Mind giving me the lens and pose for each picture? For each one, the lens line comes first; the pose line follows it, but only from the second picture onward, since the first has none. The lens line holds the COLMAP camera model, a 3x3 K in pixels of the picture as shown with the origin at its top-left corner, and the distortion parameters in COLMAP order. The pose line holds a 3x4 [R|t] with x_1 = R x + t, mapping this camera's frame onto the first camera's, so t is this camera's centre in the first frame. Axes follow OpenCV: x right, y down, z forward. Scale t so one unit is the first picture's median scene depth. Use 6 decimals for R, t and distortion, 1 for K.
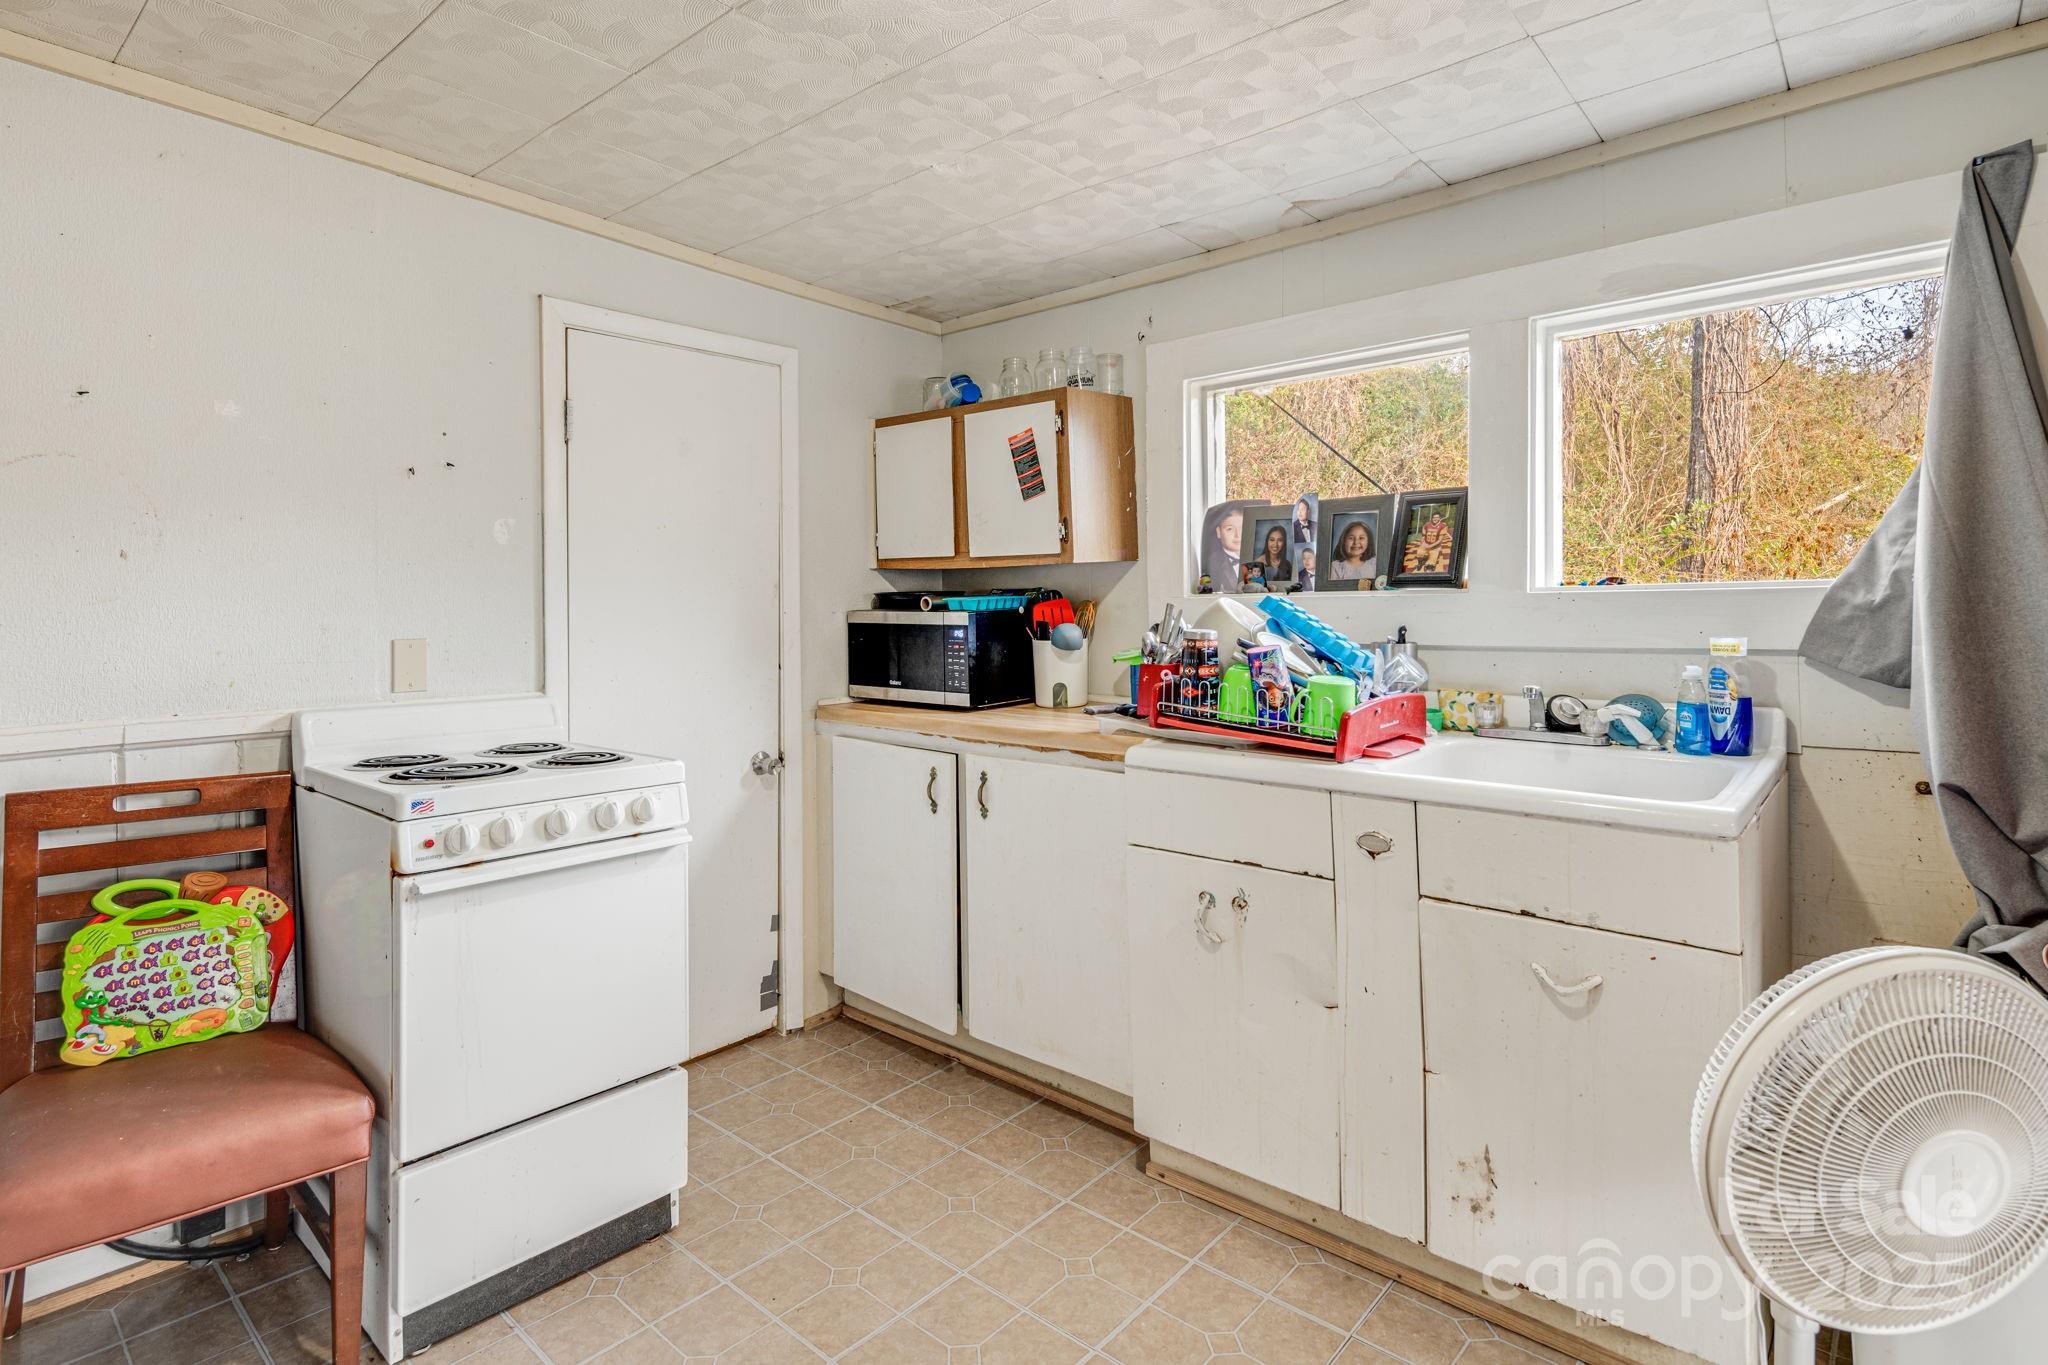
lens RADIAL K [[1080.6, 0, 1020.0], [0, 1080.6, 617.5], [0, 0, 1]] dist [-0.003488, -0.002146]
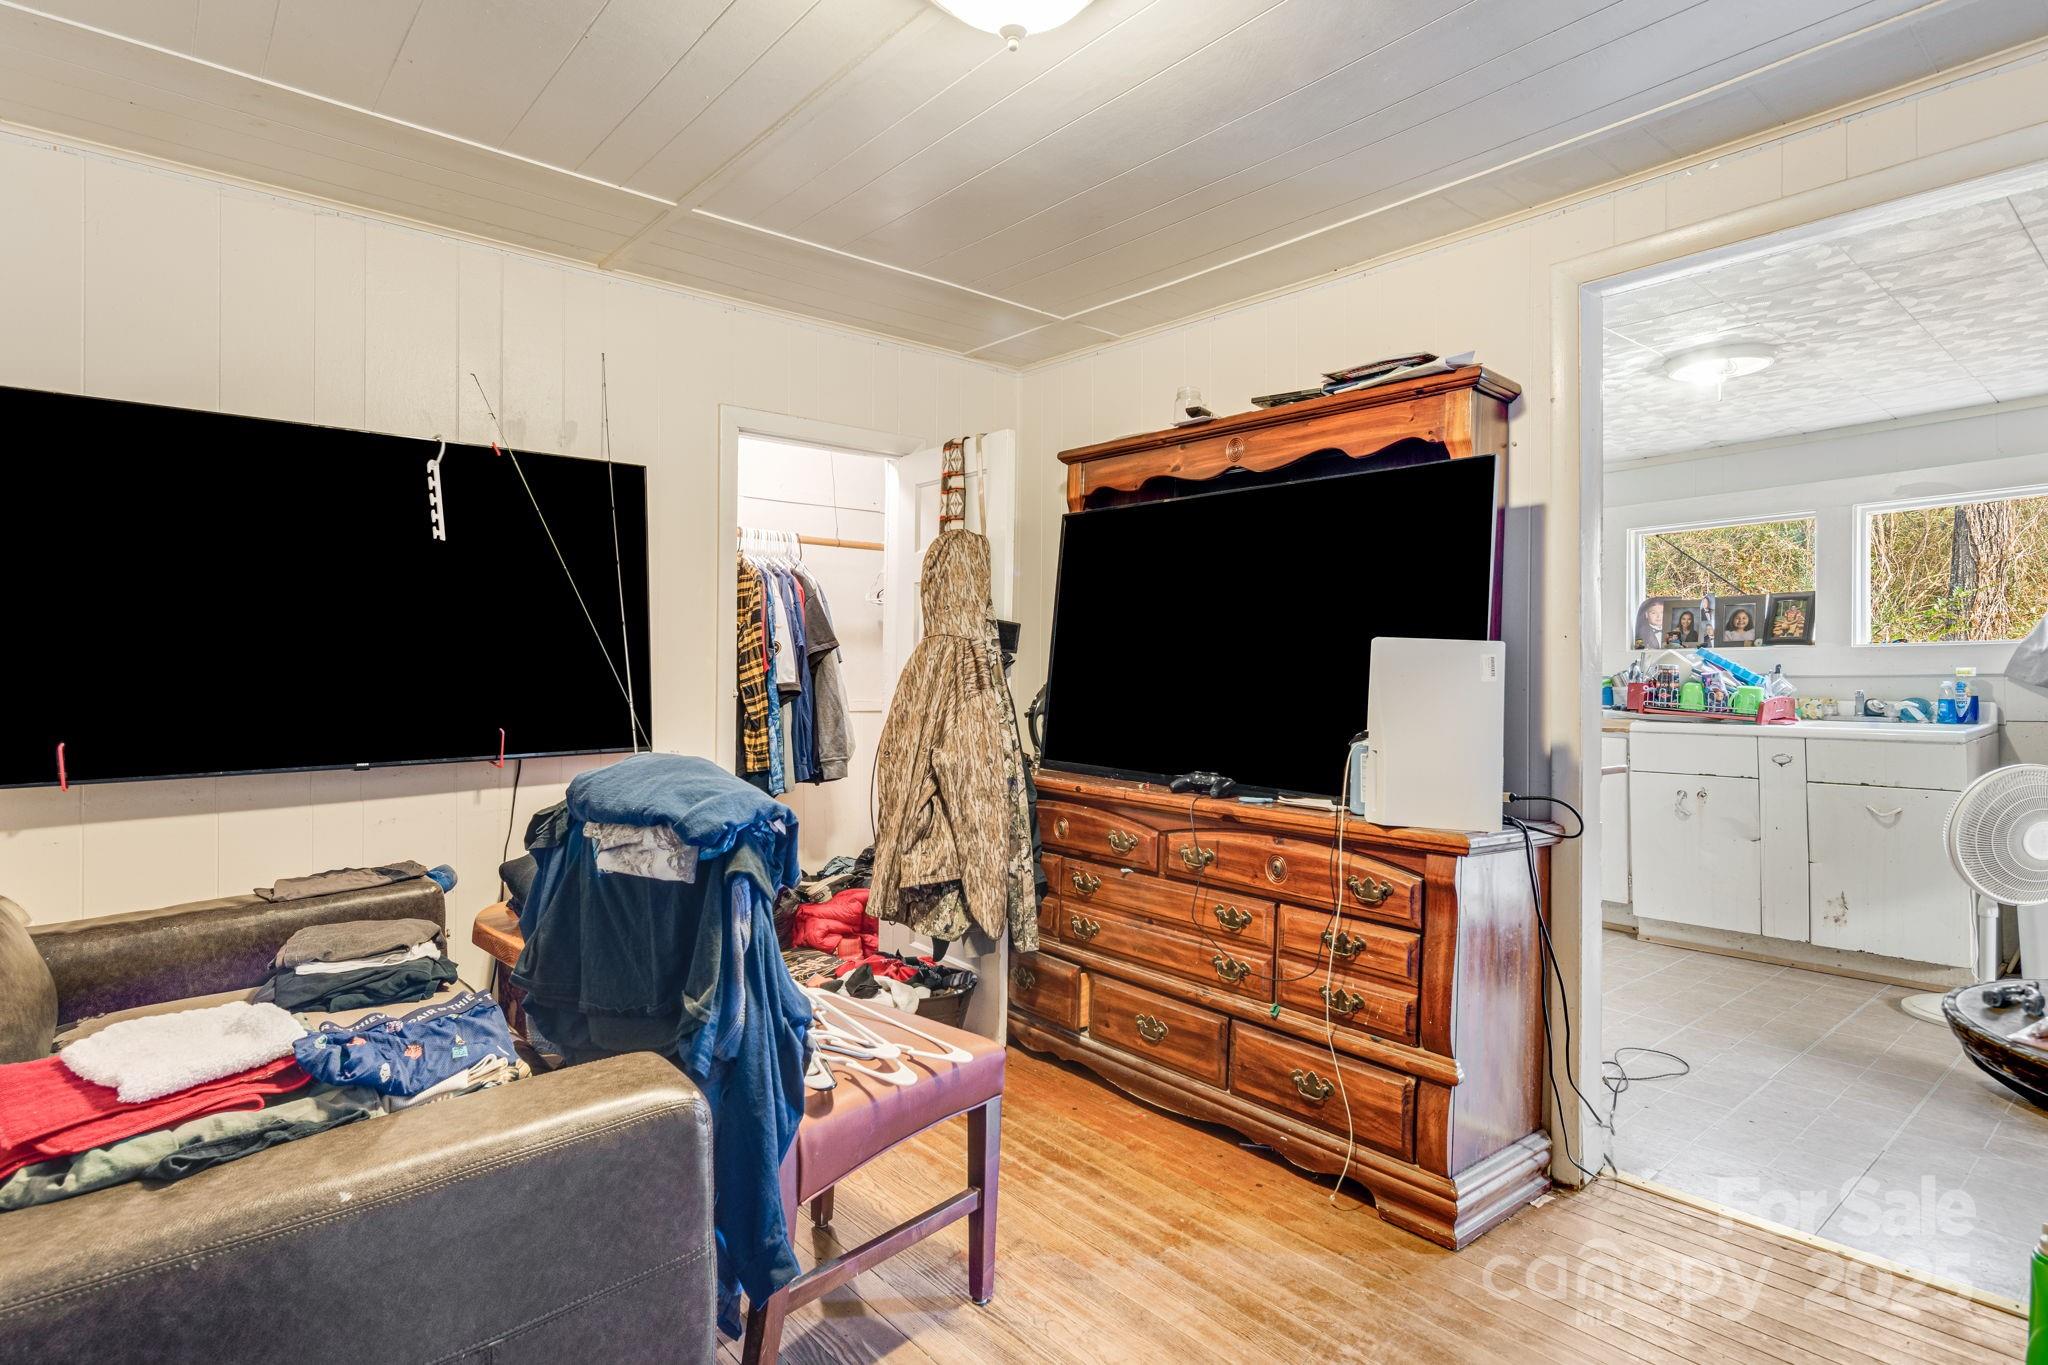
lens RADIAL K [[1080.6, 0, 1021.7], [0, 1080.6, 673.0], [0, 0, 1]] dist [-0.003488, -0.002146]
pose [[0.987121, 0.011414, -0.159569, -0.694103], [-0.014641, 0.999711, -0.019063, 0.082946], [0.159306, 0.021153, 0.987003, -1.148689]]
